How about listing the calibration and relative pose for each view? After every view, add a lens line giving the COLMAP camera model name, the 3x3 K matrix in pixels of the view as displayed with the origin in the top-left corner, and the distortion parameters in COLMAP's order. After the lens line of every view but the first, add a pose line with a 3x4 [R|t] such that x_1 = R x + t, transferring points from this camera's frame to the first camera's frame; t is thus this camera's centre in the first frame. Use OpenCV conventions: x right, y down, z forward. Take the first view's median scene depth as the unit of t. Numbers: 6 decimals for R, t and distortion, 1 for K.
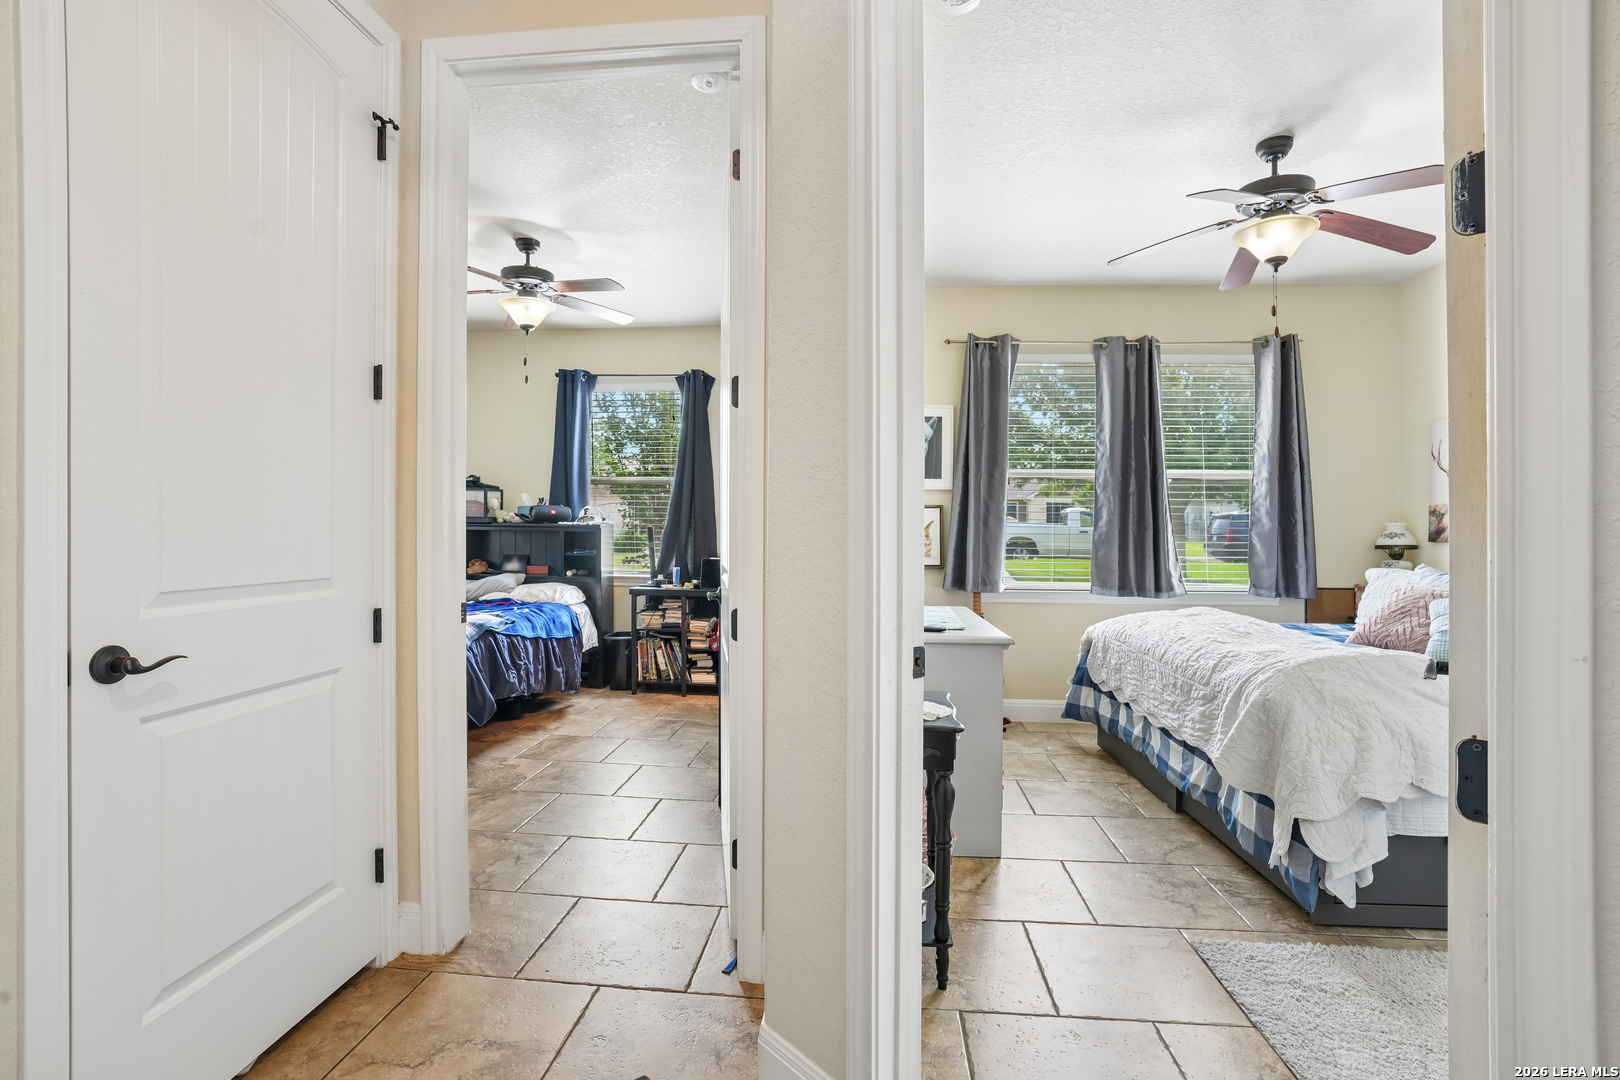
lens RADIAL K [[747.5, 0, 810.0], [0, 747.5, 530.1], [0, 0, 1]] dist [-0.019461, -0.000386]
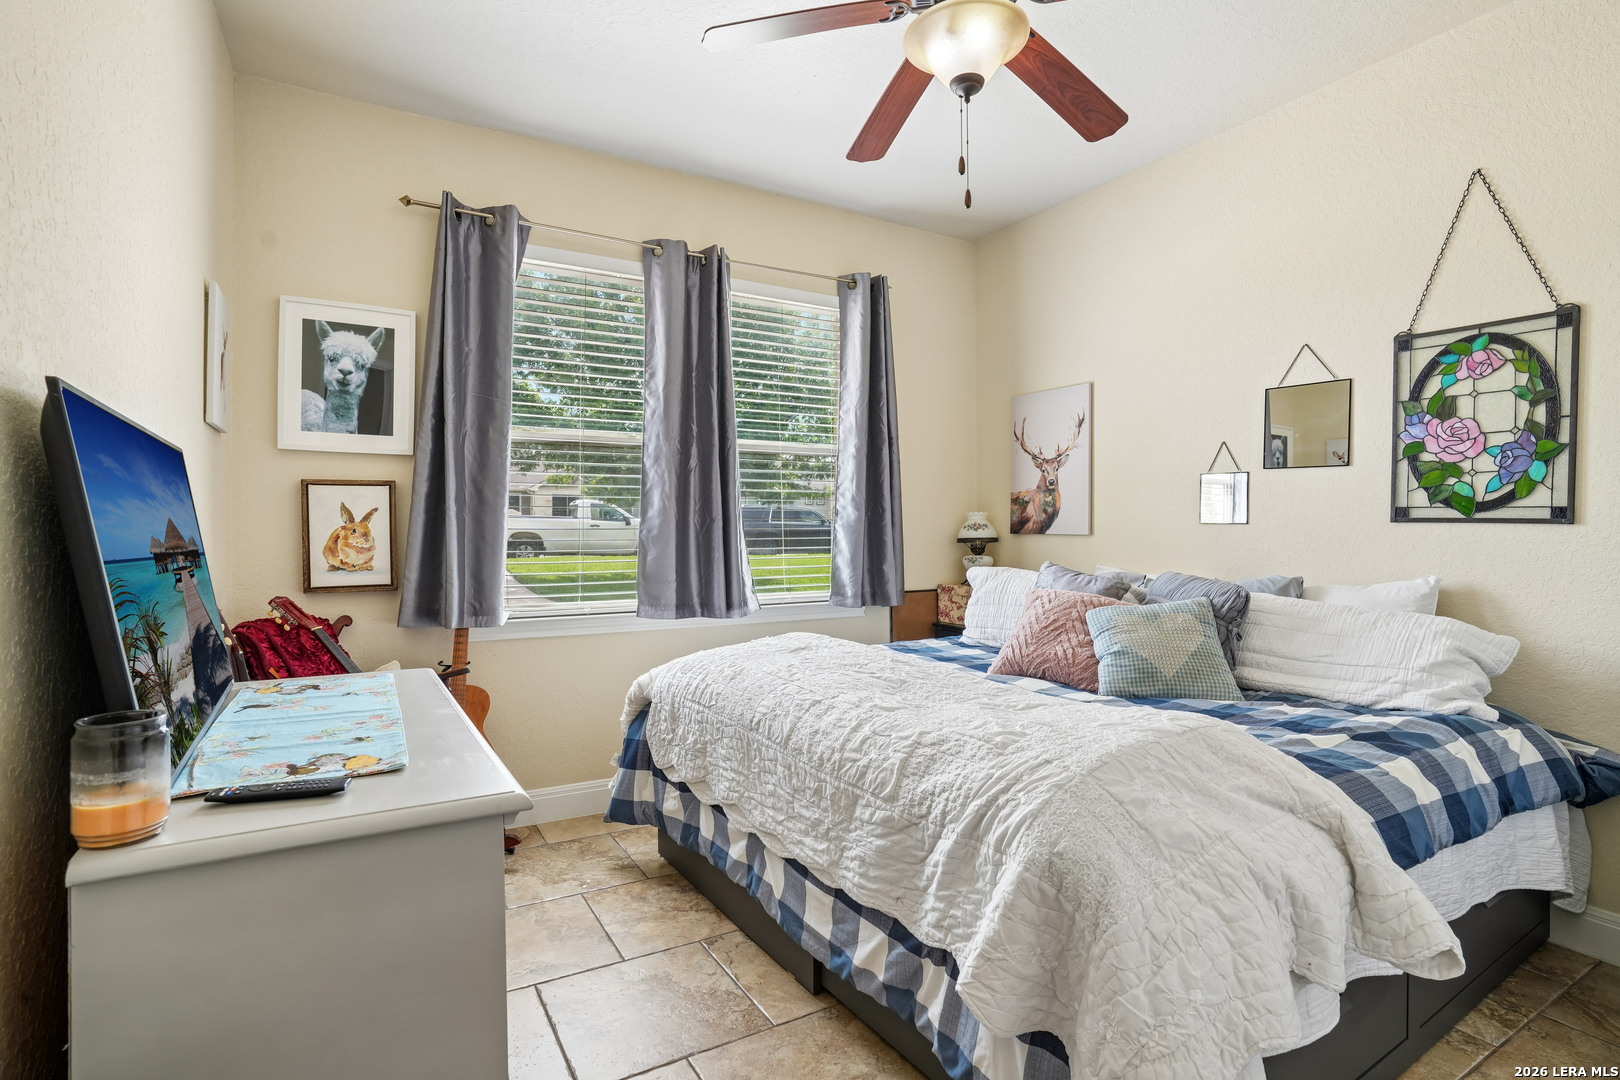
lens RADIAL K [[798.1, 0, 825.8], [0, 798.1, 519.1], [0, 0, 1]] dist [-0.049983, 0.000636]
pose [[0.802218, -0.002895, 0.597025, 0.092827], [0.007301, 0.999961, -0.004961, 0.001469], [-0.596987, 0.008339, 0.802207, 0.356332]]
